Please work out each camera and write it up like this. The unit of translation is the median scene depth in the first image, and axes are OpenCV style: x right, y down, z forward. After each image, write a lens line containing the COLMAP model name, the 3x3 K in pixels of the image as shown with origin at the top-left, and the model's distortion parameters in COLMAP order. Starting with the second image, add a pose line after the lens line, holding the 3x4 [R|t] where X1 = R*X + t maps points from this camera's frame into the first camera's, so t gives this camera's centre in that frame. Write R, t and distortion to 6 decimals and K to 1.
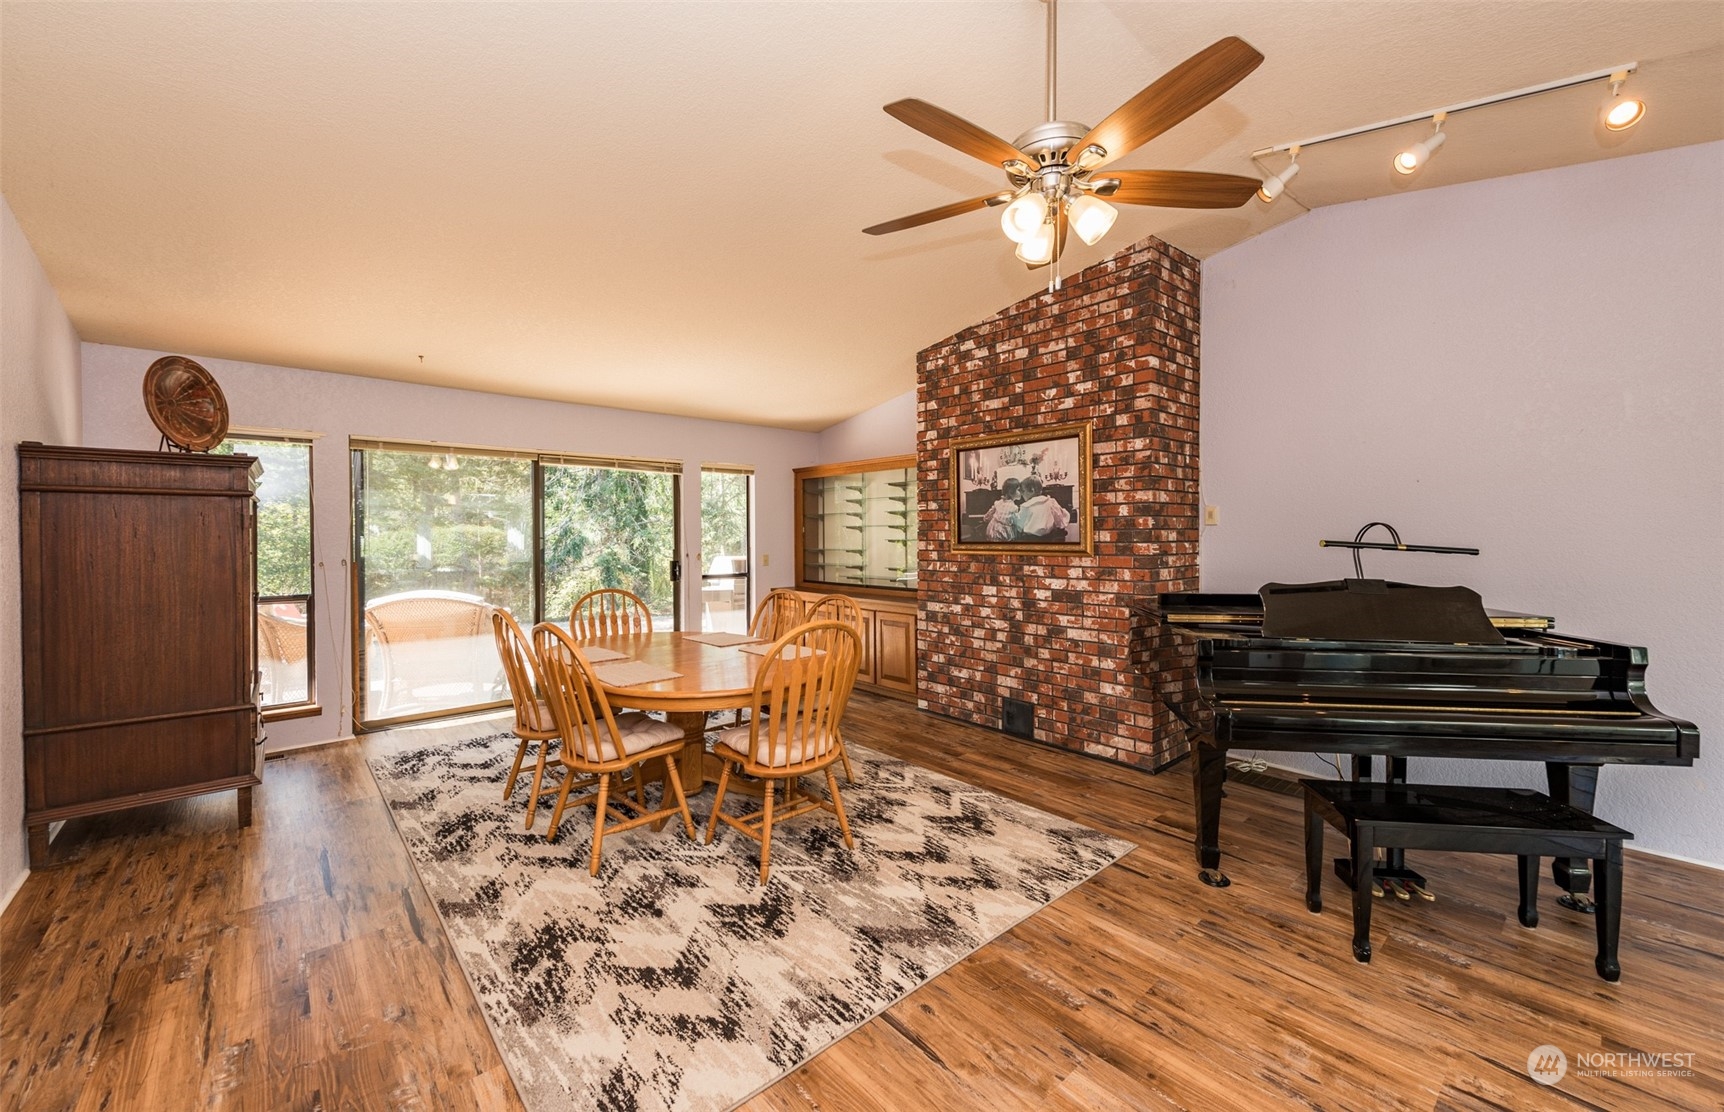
lens RADIAL K [[677.3, 0, 862.0], [0, 677.3, 556.0], [0, 0, 1]] dist [0.000124, 0.000004]
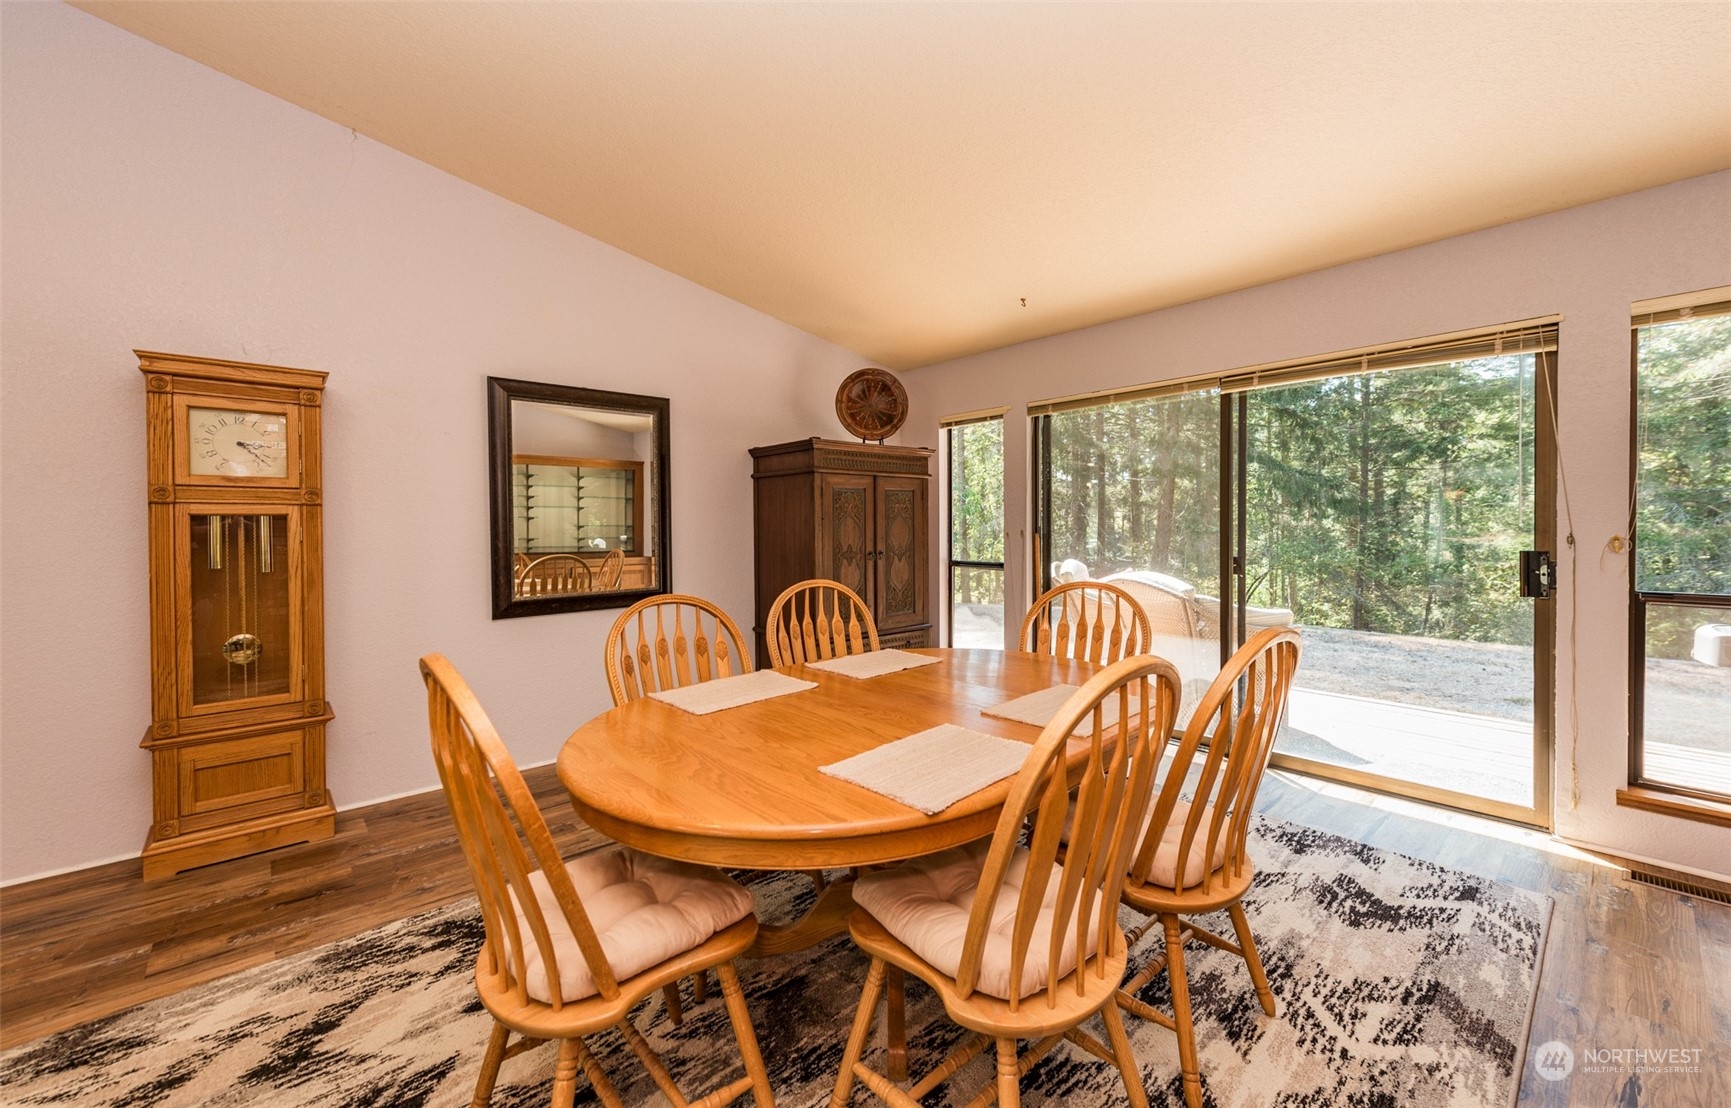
lens RADIAL K [[665.5, 0, 865.5], [0, 665.5, 554.0], [0, 0, 1]] dist [0.000932, 0.000094]
pose [[-0.000343, 0.045993, -0.998942, 0.416615], [-0.024111, 0.998651, 0.045988, -0.001203], [0.999709, 0.024101, 0.000766, 1.503826]]
